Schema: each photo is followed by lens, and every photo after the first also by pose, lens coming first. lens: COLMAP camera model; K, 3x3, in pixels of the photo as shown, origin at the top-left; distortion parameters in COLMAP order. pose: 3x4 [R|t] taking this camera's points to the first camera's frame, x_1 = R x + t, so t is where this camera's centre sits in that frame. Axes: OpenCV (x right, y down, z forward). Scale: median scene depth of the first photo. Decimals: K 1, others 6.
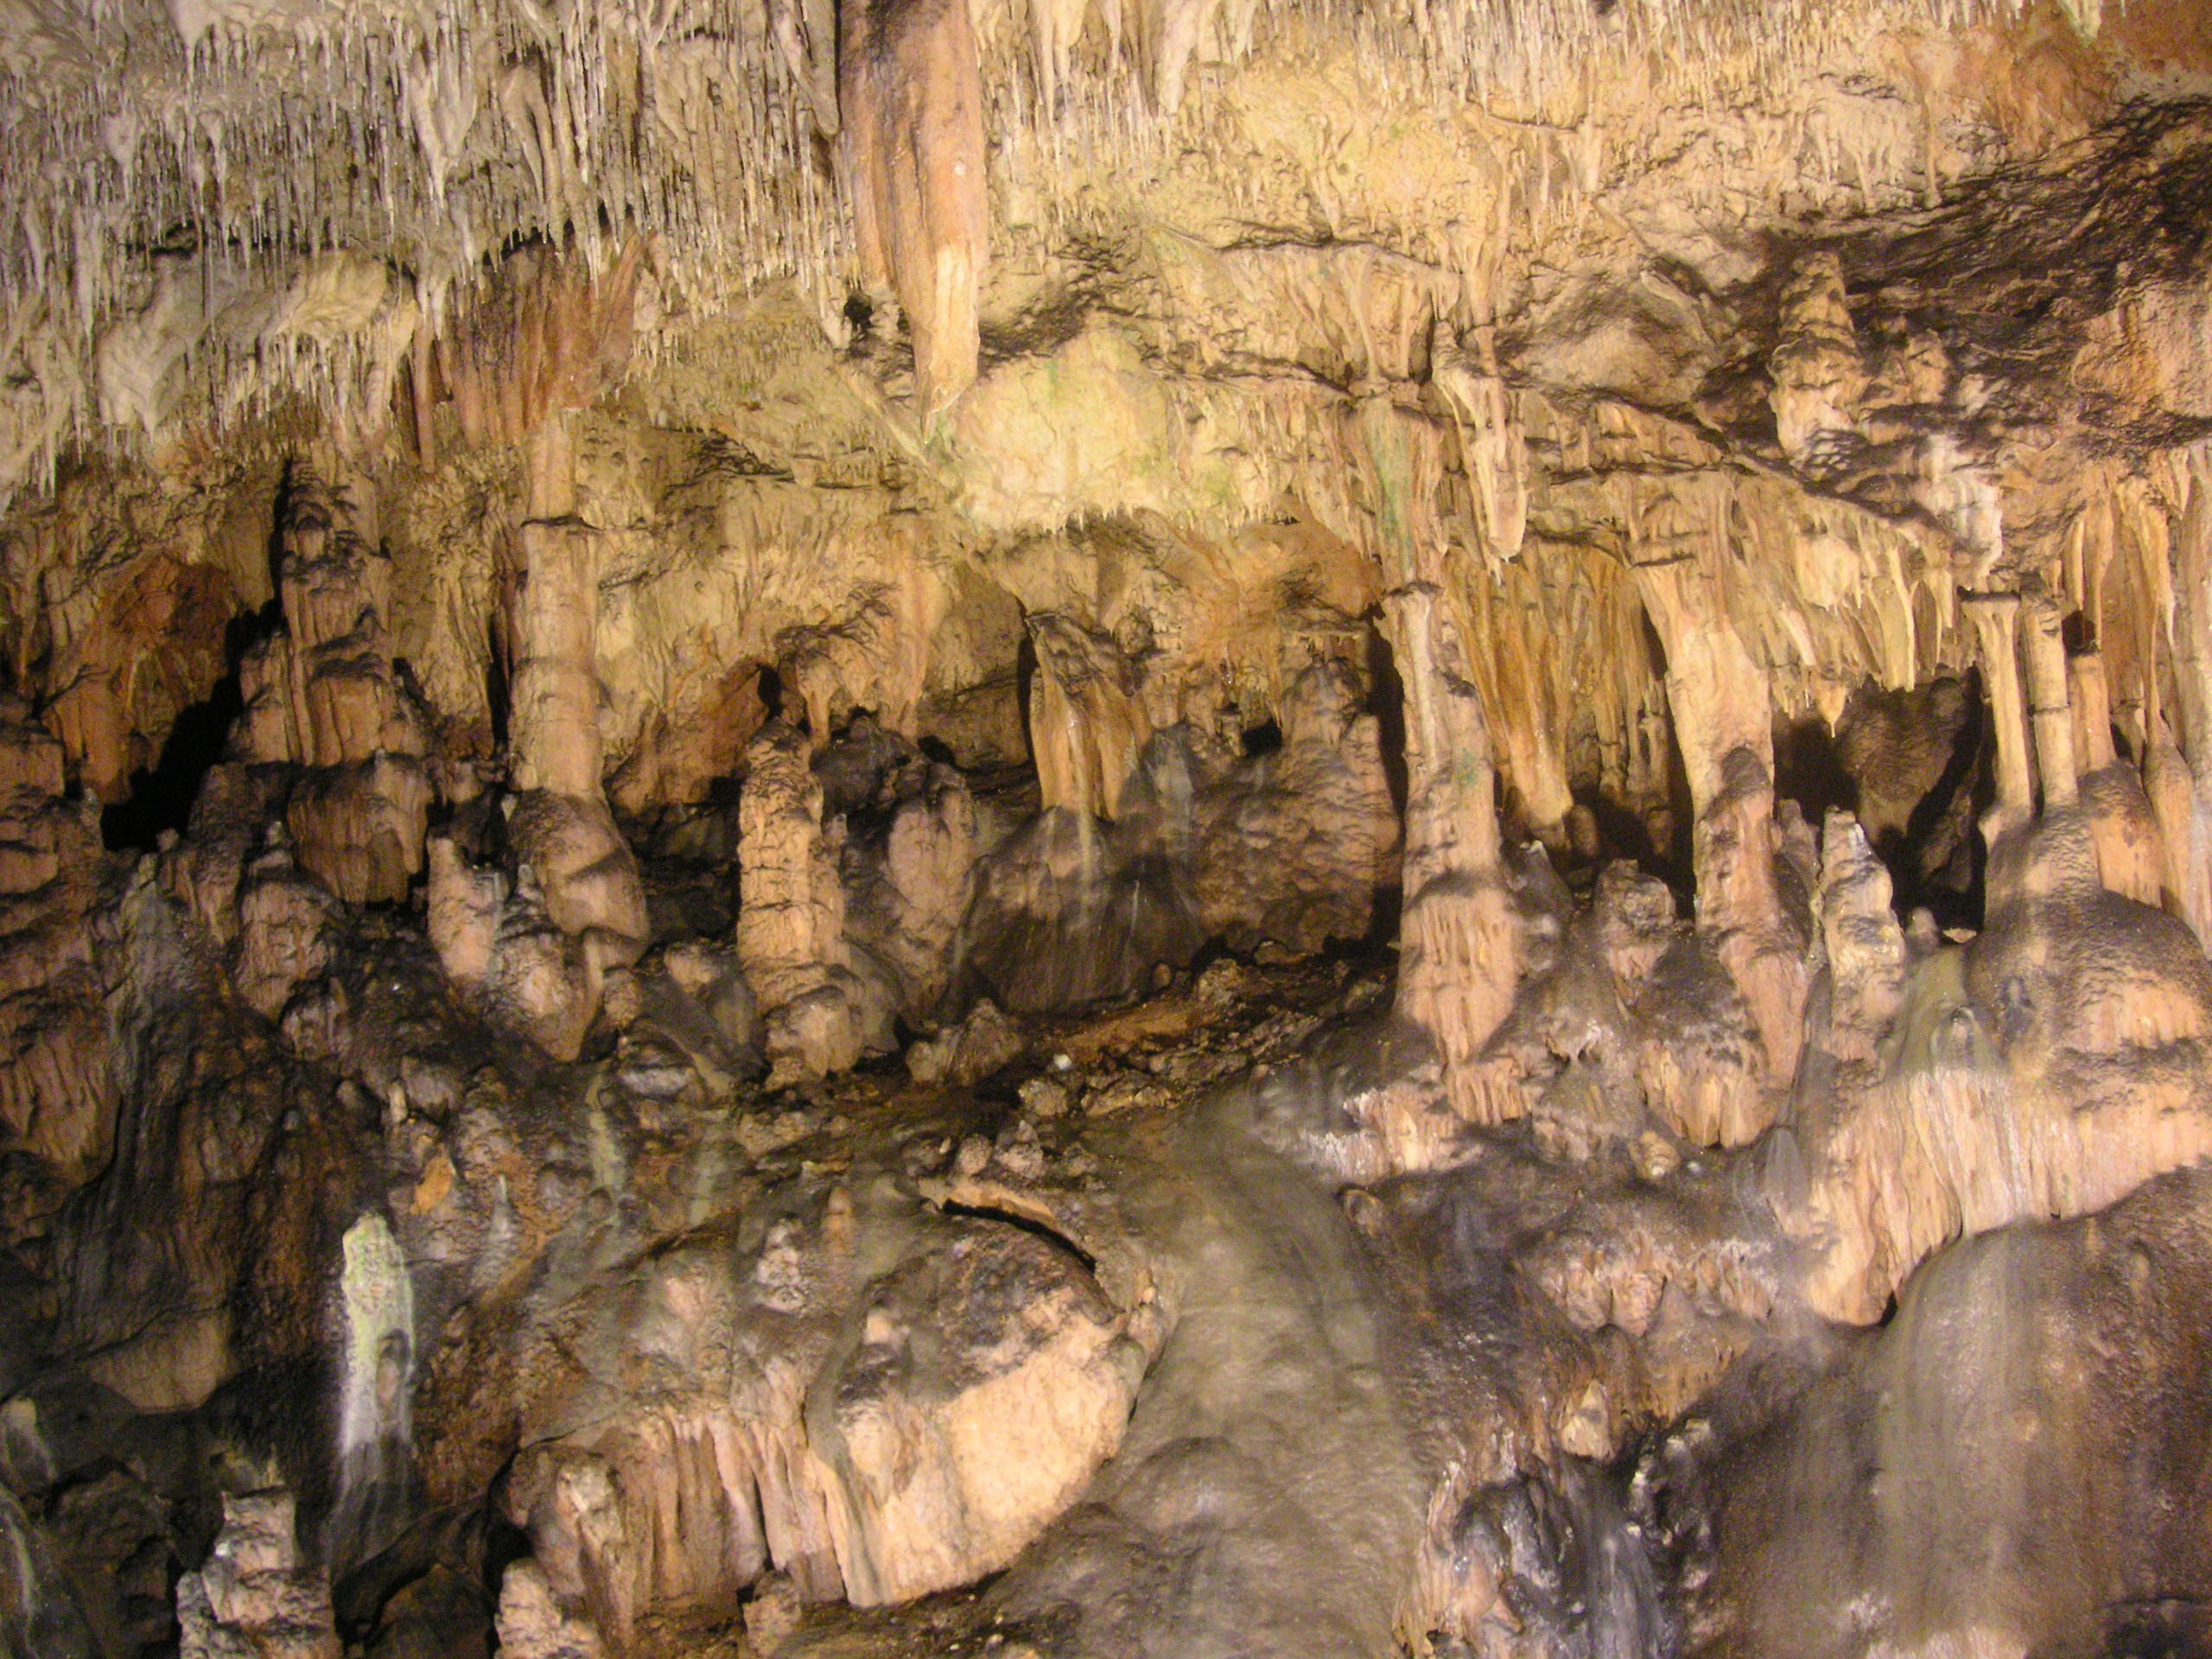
lens RADIAL K [[2444.0, 0, 1124.9], [0, 2444.0, 839.5], [0, 0, 1]] dist [-0.156644, 0.000000]
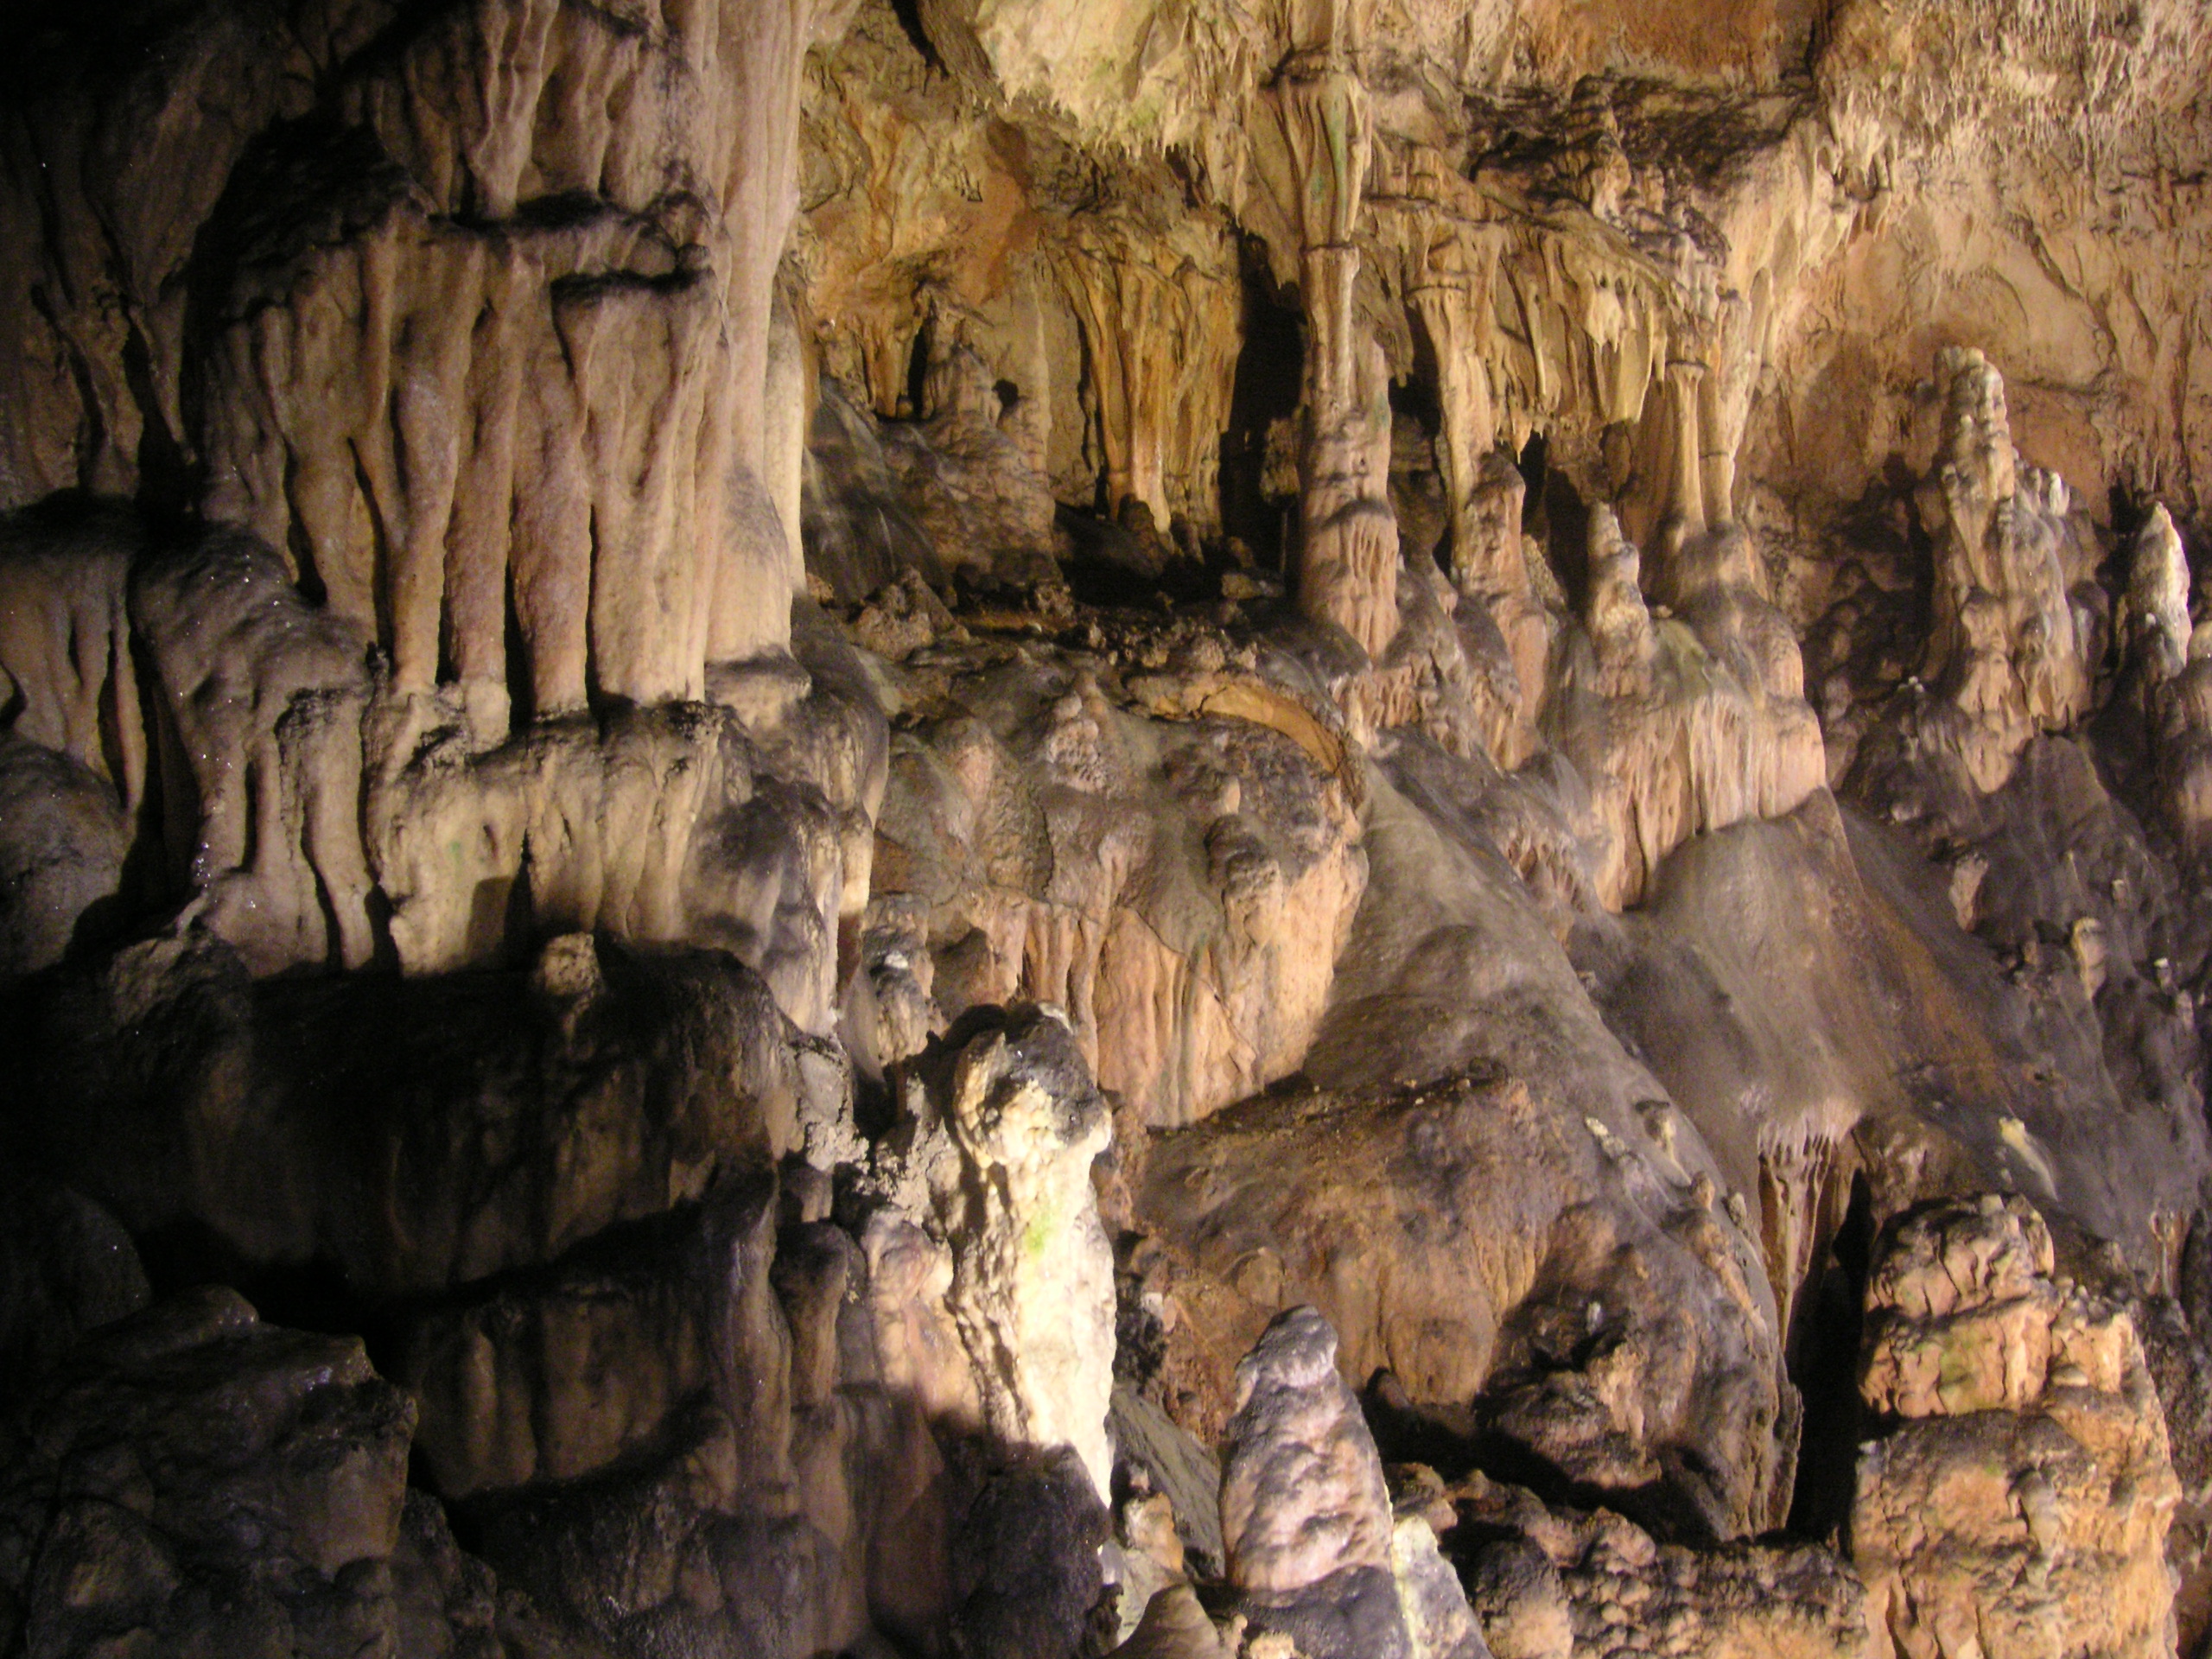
lens RADIAL K [[2444.0, 0, 1117.8], [0, 2444.0, 852.9], [0, 0, 1]] dist [-0.156644, 0.000000]
pose [[0.573804, 0.107027, 0.811969, -0.776016], [-0.012099, 0.992424, -0.122263, 0.296448], [-0.818903, 0.060331, 0.570752, 0.445808]]
